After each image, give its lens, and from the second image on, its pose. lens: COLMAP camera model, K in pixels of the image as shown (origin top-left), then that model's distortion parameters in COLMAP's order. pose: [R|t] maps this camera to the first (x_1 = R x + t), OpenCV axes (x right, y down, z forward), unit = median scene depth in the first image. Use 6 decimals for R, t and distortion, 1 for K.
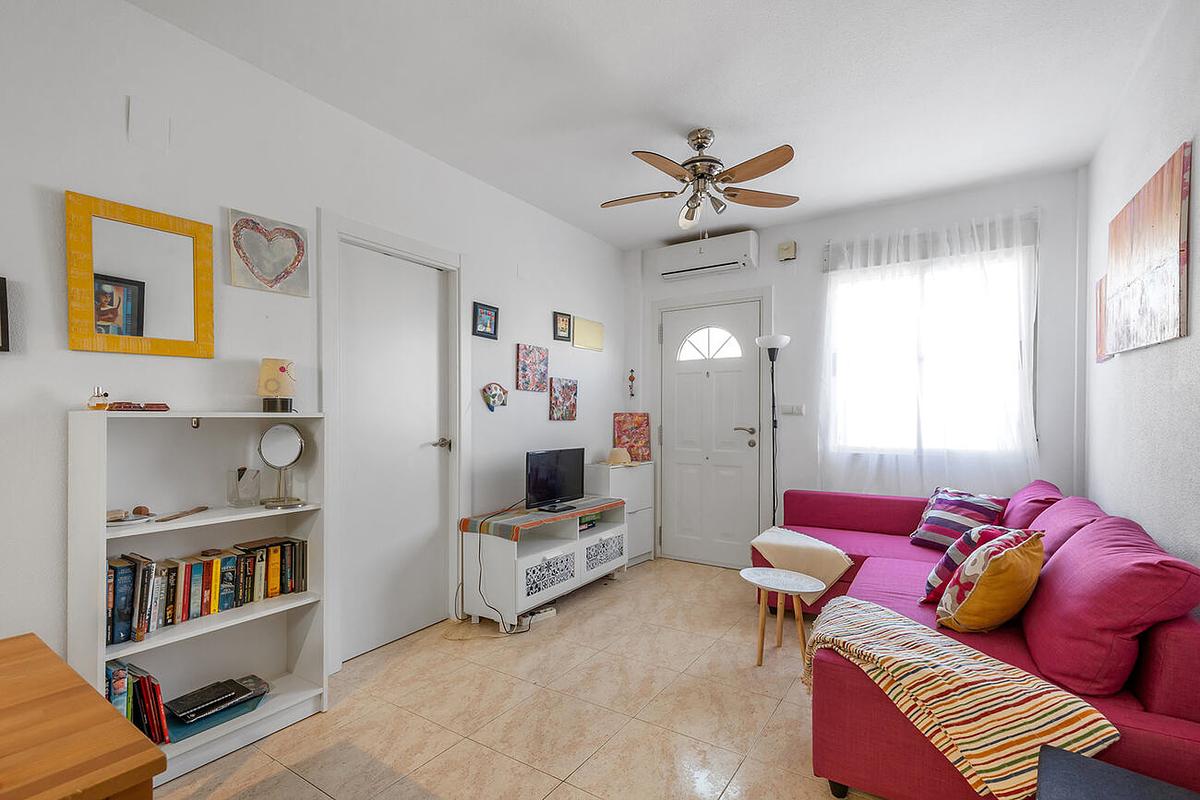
lens RADIAL K [[549.4, 0, 596.8], [0, 549.4, 420.4], [0, 0, 1]] dist [-0.000093, -0.000015]
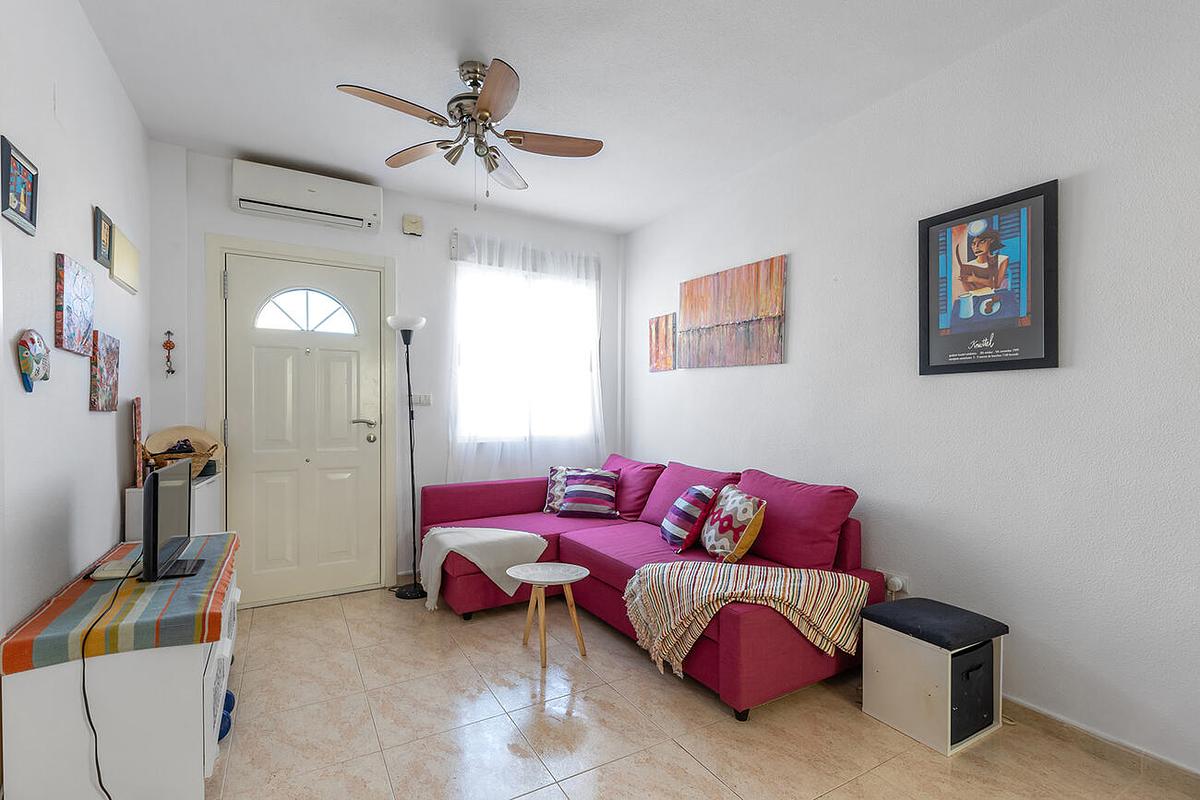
lens RADIAL K [[546.2, 0, 600.5], [0, 546.2, 412.2], [0, 0, 1]] dist [0.002310, 0.000331]
pose [[0.440023, -0.003112, 0.897981, -0.356453], [0.002130, 0.999995, 0.002422, 0.000549], [-0.897984, 0.000847, 0.440027, 0.346006]]
